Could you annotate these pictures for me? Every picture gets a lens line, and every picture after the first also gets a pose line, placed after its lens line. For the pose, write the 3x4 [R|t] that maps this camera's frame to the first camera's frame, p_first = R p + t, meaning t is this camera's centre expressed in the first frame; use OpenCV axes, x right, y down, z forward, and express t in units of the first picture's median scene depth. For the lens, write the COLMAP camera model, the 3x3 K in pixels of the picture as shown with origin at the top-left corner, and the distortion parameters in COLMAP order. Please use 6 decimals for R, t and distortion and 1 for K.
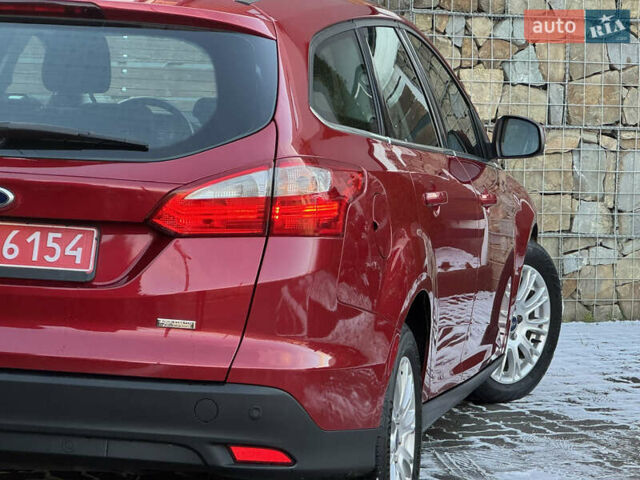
lens RADIAL K [[2459.4, 0, 320.0], [0, 2459.4, 240.0], [0, 0, 1]] dist [-0.229027, 5.278795]
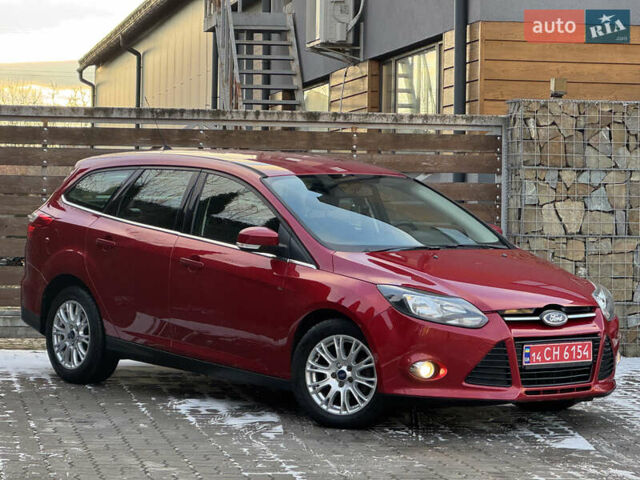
lens RADIAL K [[2379.5, 0, 320.0], [0, 2379.5, 240.0], [0, 0, 1]] dist [-0.664357, 22.761045]
pose [[0.962490, -0.014916, -0.270906, 0.417544], [-0.003783, 0.997653, -0.068372, 0.081255], [0.271290, 0.066832, 0.960175, -0.708005]]
